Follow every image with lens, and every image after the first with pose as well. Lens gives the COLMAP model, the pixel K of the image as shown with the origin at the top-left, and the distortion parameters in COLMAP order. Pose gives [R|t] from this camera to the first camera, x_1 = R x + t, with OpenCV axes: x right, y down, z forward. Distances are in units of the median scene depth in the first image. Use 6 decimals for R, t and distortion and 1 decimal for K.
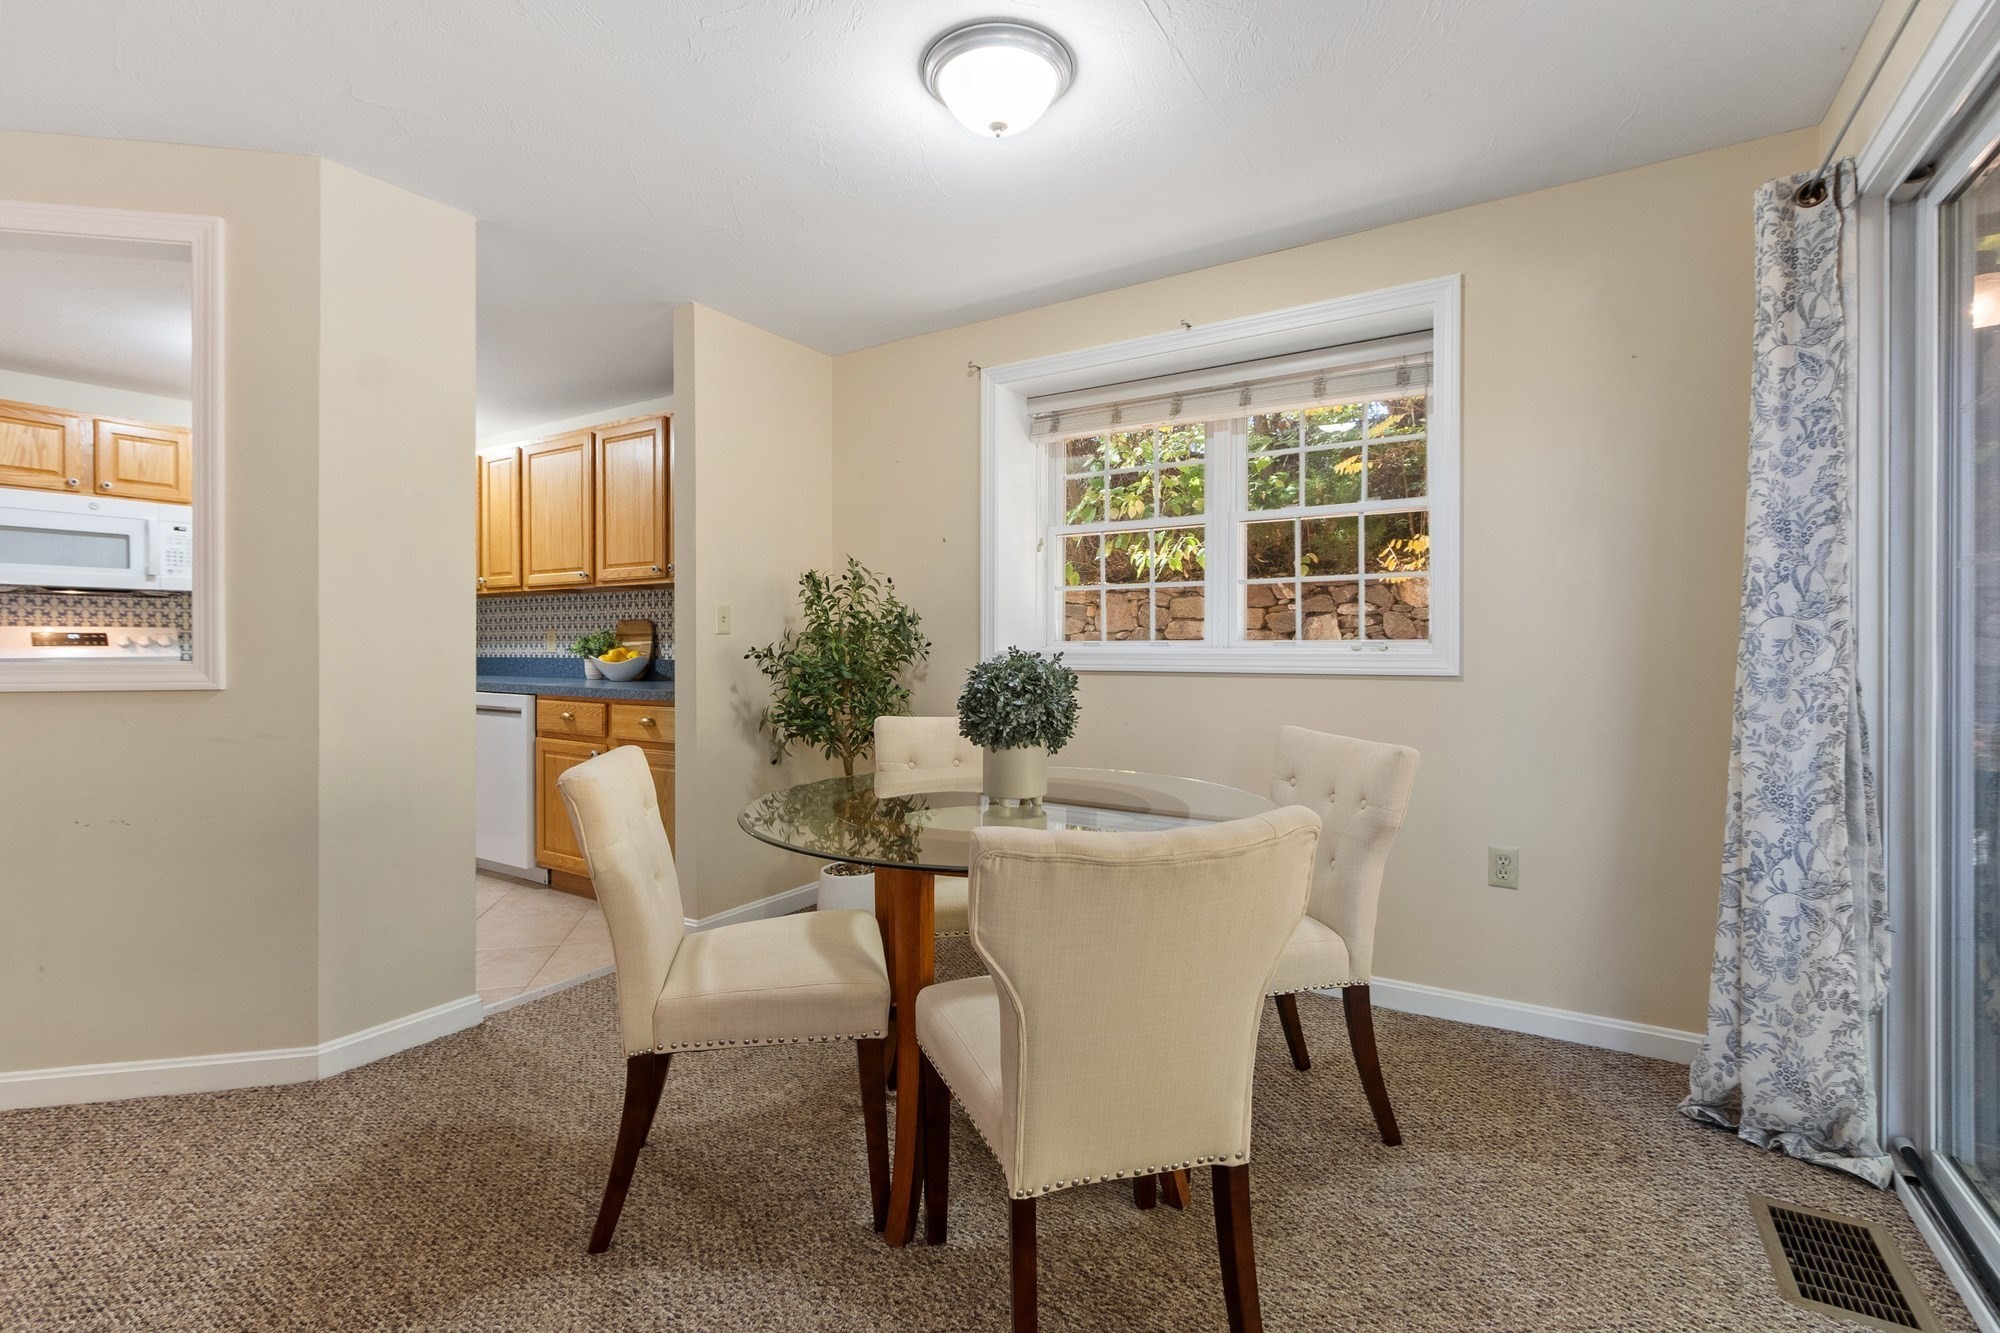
lens RADIAL K [[915.8, 0, 990.3], [0, 915.8, 659.6], [0, 0, 1]] dist [-0.001296, -0.000133]
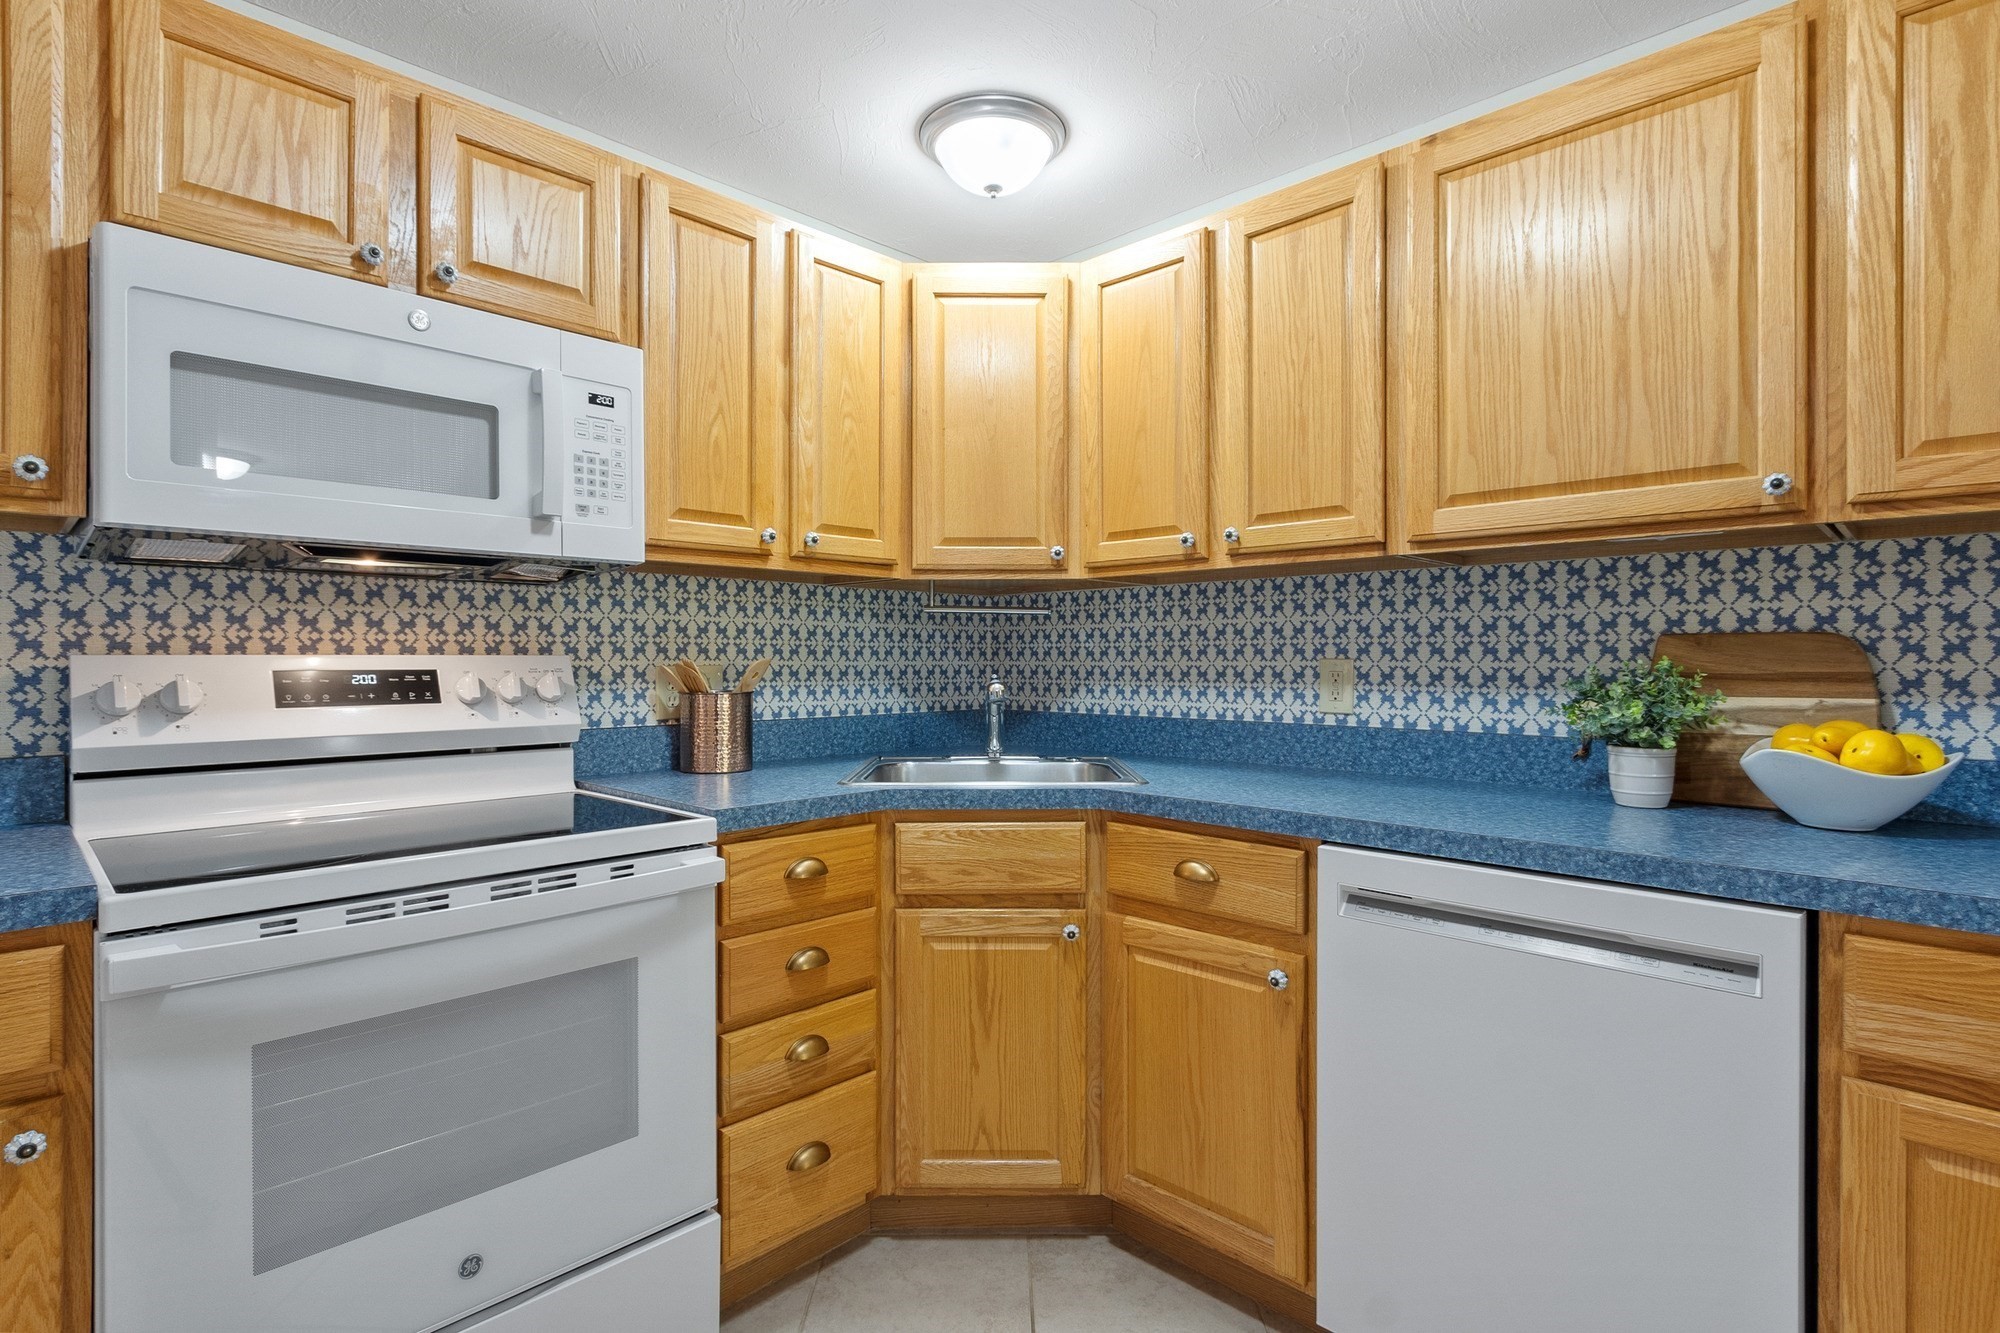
lens RADIAL K [[971.8, 0, 972.2], [0, 971.8, 663.1], [0, 0, 1]] dist [-0.002726, -0.000483]
pose [[0.975660, 0.002757, -0.219274, -0.648154], [-0.005537, 0.999912, -0.012066, -0.028507], [0.219221, 0.012986, 0.975589, 0.641475]]
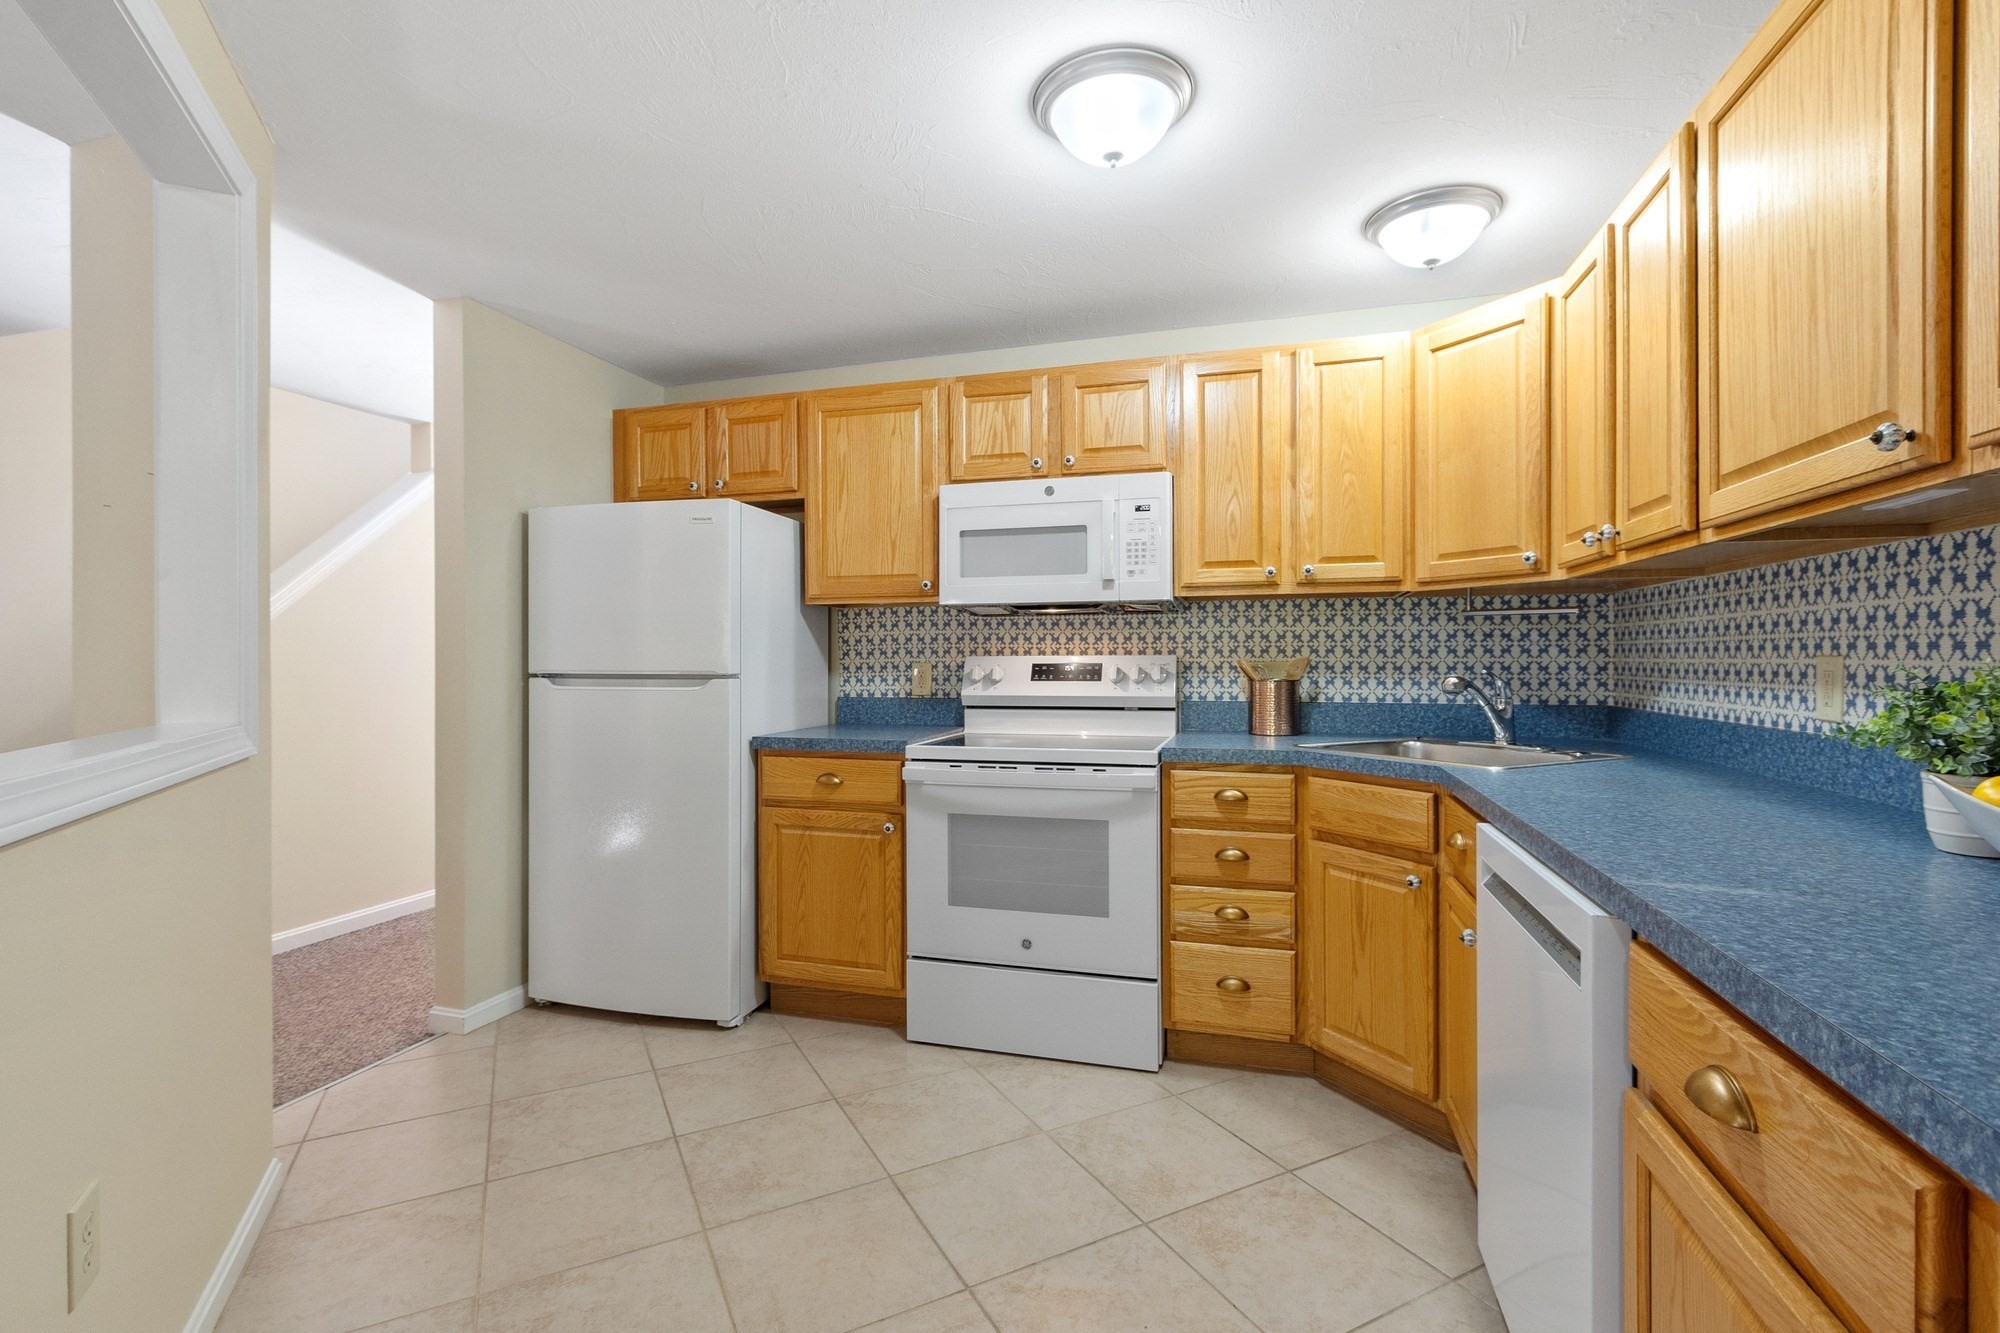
lens RADIAL K [[897.6, 0, 1000.0], [0, 897.6, 666.5], [0, 0, 1]] dist [-0.000300, 0.000500]
pose [[0.274019, 0.011358, -0.961657, -0.287611], [-0.013230, 0.999880, 0.008039, -0.031672], [0.961633, 0.010520, 0.274136, 0.726199]]
